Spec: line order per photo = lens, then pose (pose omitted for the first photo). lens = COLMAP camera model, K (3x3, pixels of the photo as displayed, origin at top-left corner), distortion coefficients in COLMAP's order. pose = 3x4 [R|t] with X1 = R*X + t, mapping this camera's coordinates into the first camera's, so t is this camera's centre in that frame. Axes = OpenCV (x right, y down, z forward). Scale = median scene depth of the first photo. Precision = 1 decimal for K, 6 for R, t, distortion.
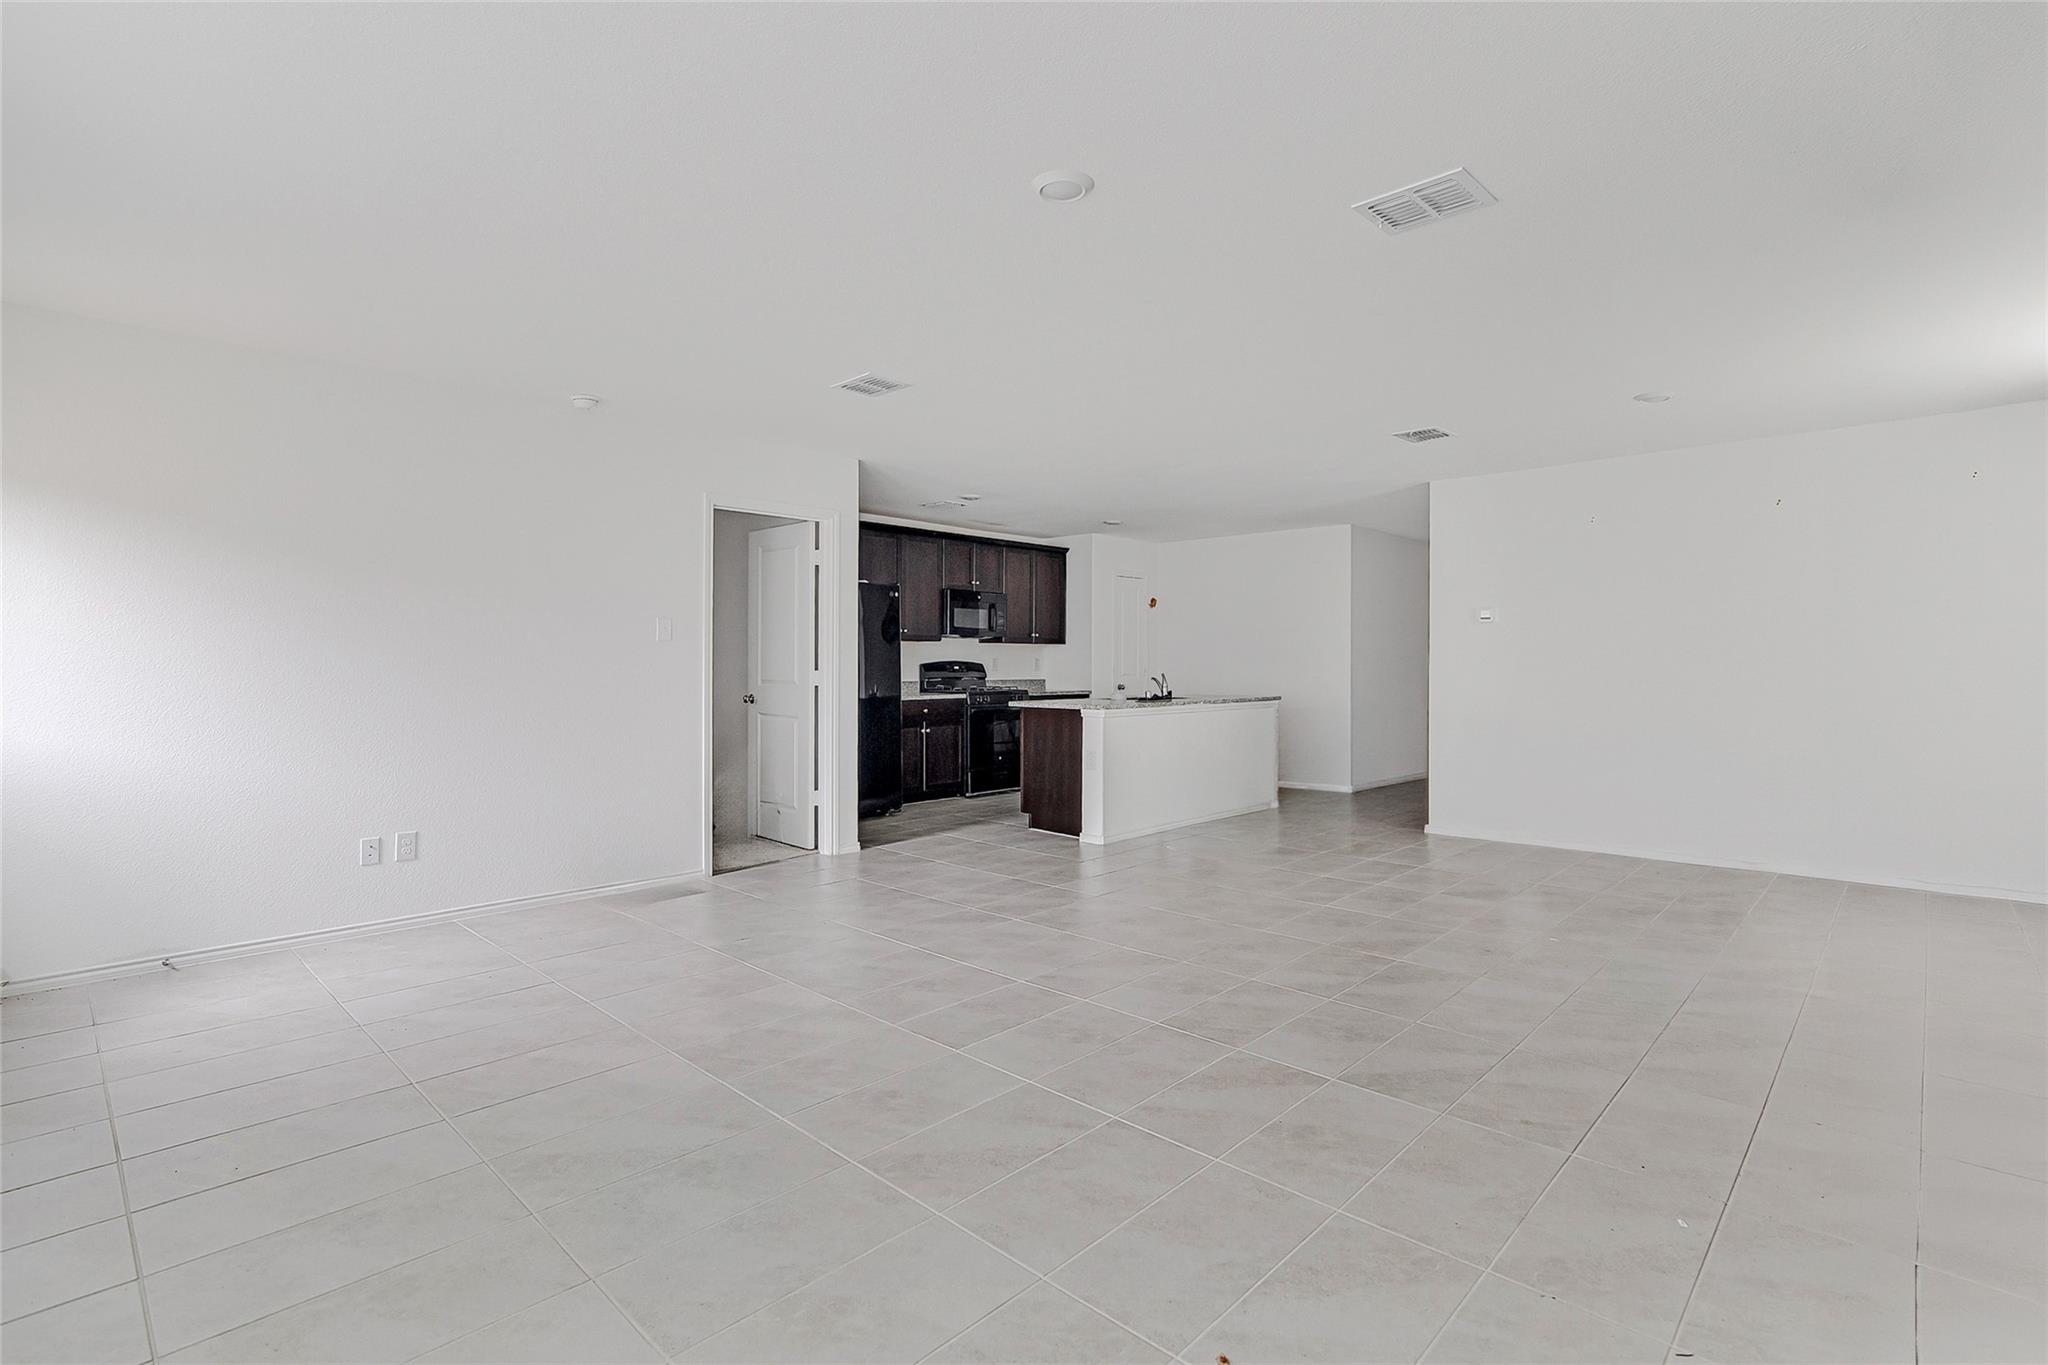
lens RADIAL K [[942.2, 0, 1022.5], [0, 942.2, 667.2], [0, 0, 1]] dist [-0.022687, 0.002405]
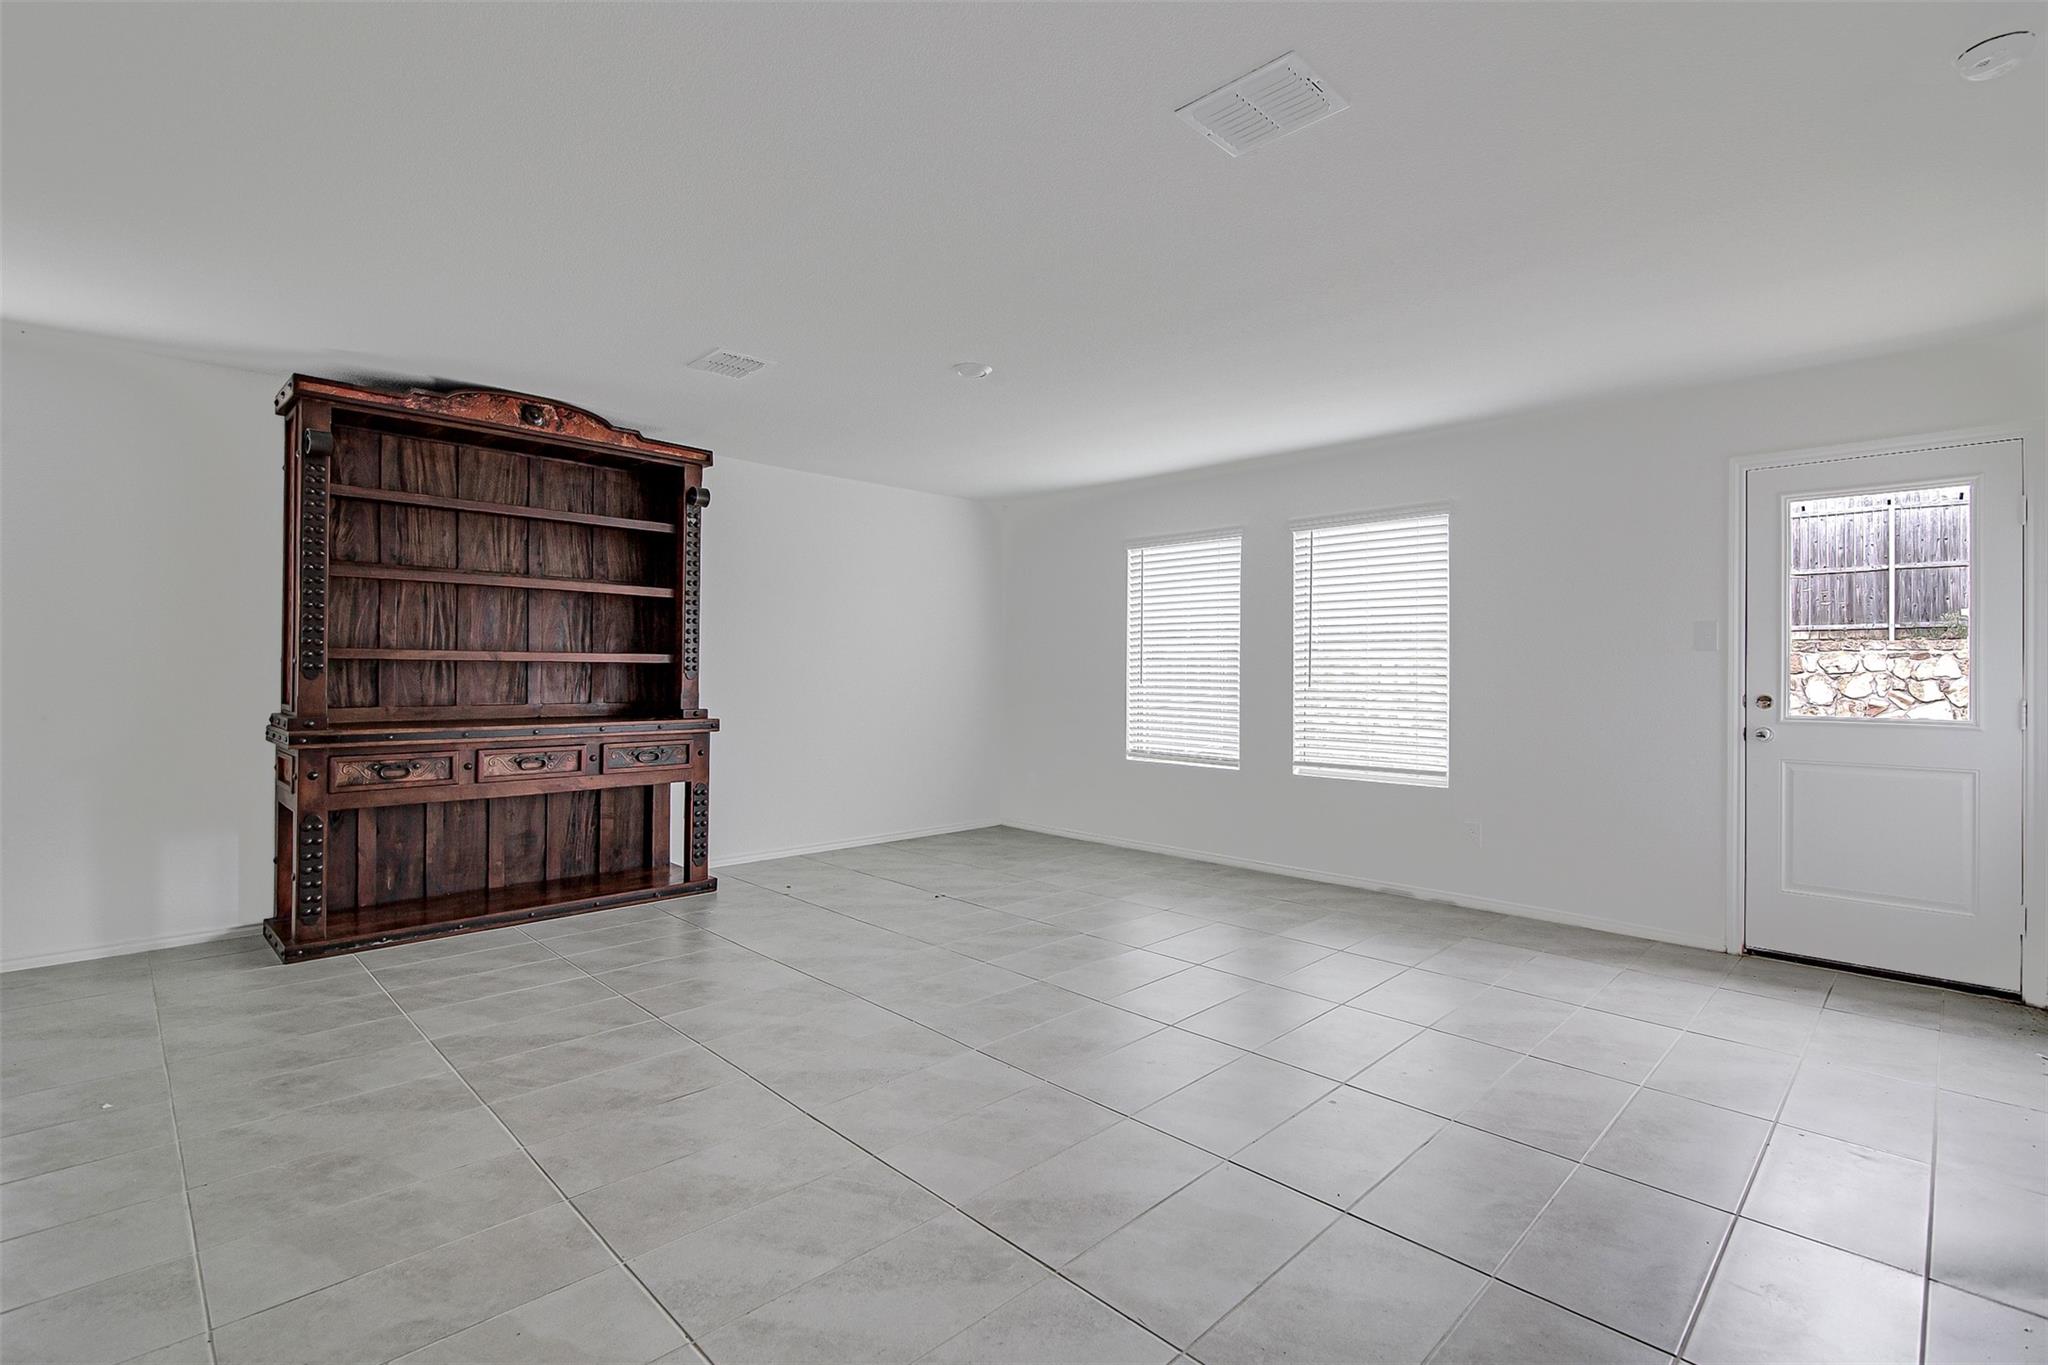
lens RADIAL K [[942.2, 0, 1030.6], [0, 942.2, 666.7], [0, 0, 1]] dist [-0.022687, 0.002405]
pose [[-0.999802, -0.010025, 0.017191, -0.064071], [-0.010042, 0.999949, -0.000932, -0.008329], [-0.017180, -0.001105, -0.999852, 1.875789]]
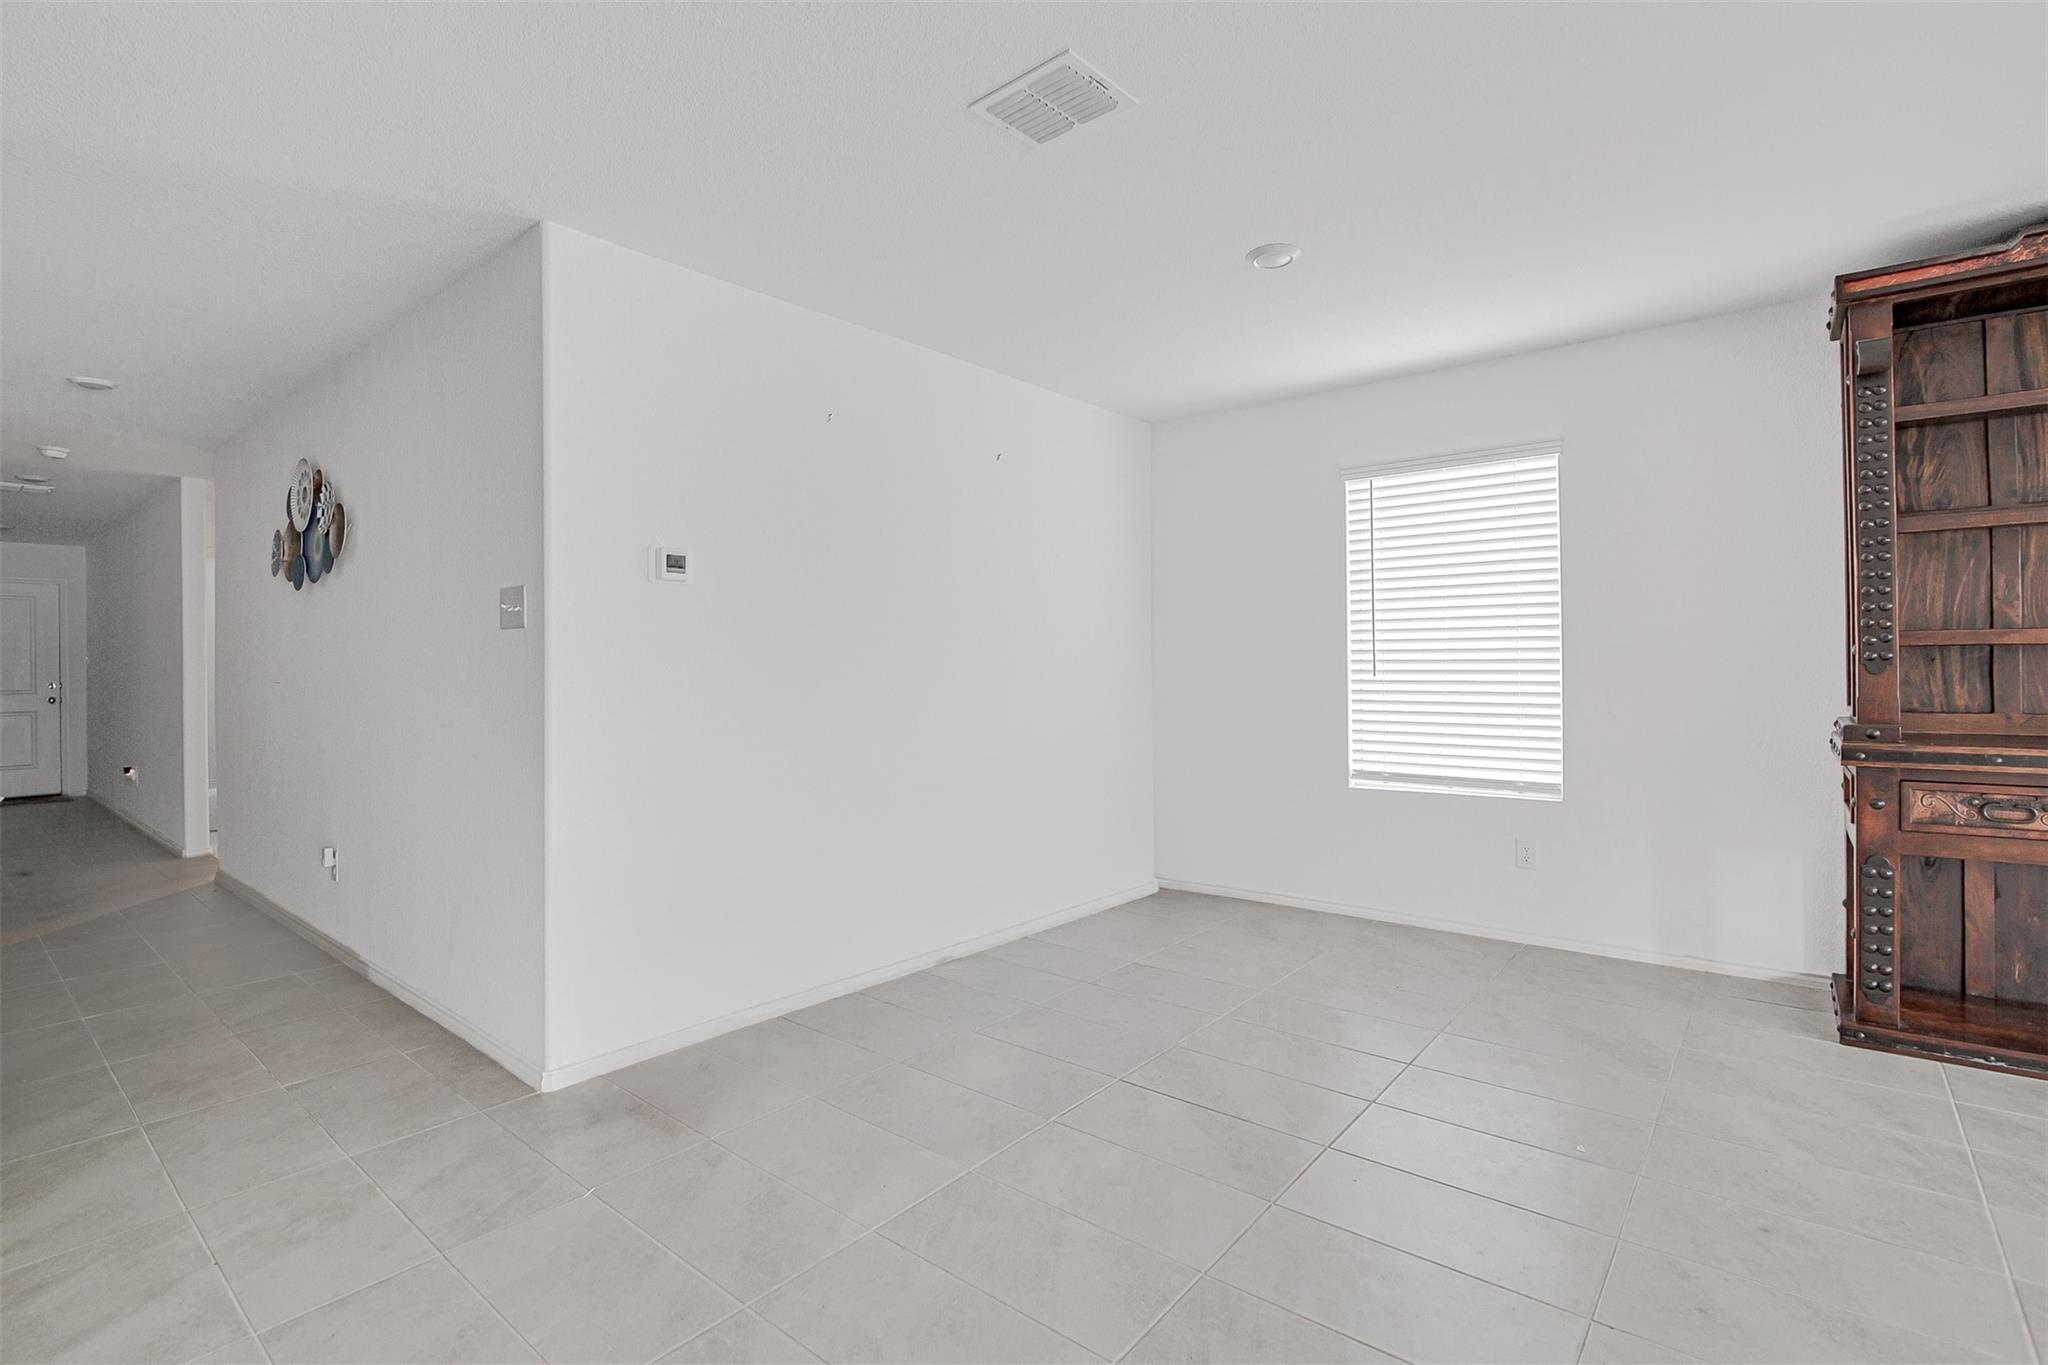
lens RADIAL K [[942.2, 0, 1037.1], [0, 942.2, 665.7], [0, 0, 1]] dist [-0.022687, 0.002405]
pose [[-0.066022, 0.001220, 0.997817, 0.040115], [0.016718, 0.999860, -0.000116, -0.005707], [-0.997678, 0.016674, -0.066033, 1.574020]]
